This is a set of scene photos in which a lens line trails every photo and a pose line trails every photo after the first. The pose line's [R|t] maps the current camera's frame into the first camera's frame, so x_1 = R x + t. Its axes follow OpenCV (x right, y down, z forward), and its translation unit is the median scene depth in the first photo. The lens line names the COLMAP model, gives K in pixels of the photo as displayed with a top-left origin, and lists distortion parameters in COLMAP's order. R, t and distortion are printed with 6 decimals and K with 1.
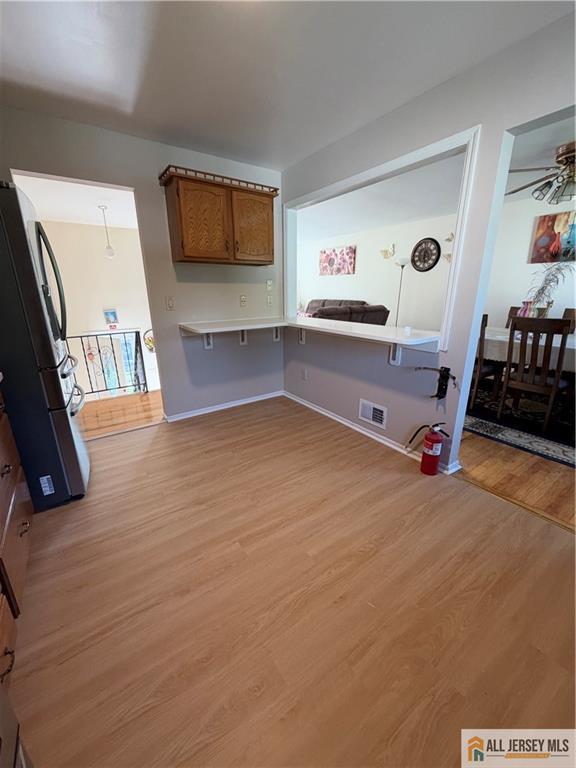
lens RADIAL K [[303.9, 0, 285.3], [0, 303.9, 383.6], [0, 0, 1]] dist [-0.001129, 0.000344]
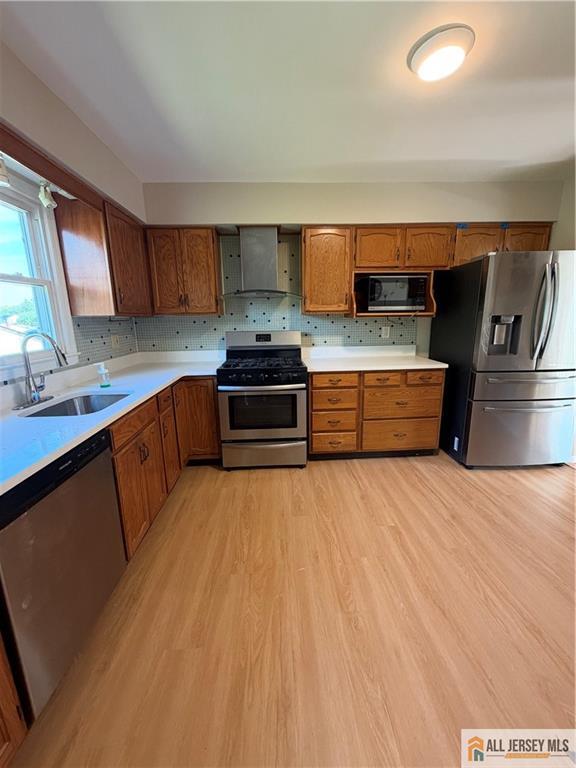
lens RADIAL K [[303.9, 0, 289.4], [0, 303.9, 382.7], [0, 0, 1]] dist [-0.001129, 0.000344]
pose [[-0.522444, 0.196029, -0.829835, 1.003880], [-0.227026, 0.906105, 0.356976, -0.347197], [0.821895, 0.374894, -0.428885, 1.004211]]
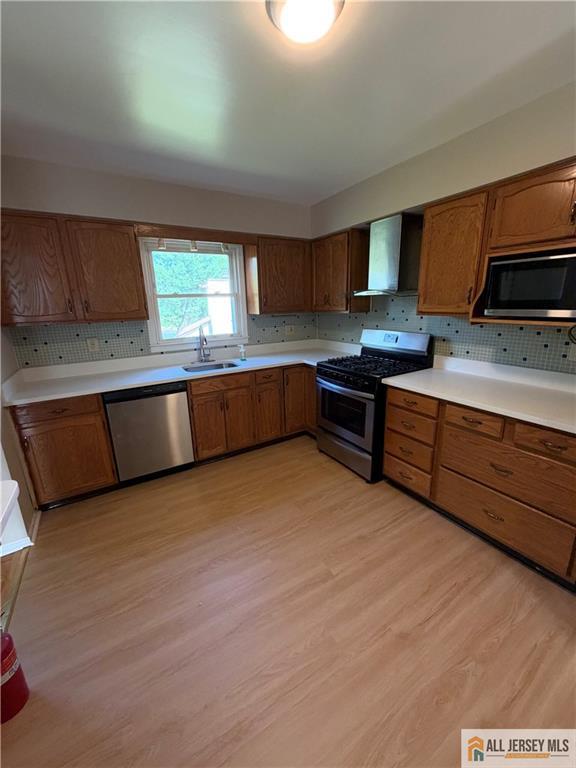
lens RADIAL K [[303.9, 0, 288.2], [0, 303.9, 382.0], [0, 0, 1]] dist [-0.001129, 0.000344]
pose [[-0.998371, 0.021096, 0.053011, -0.069354], [0.045794, 0.850491, 0.523992, -0.628424], [-0.034031, 0.525566, -0.850072, 1.618238]]
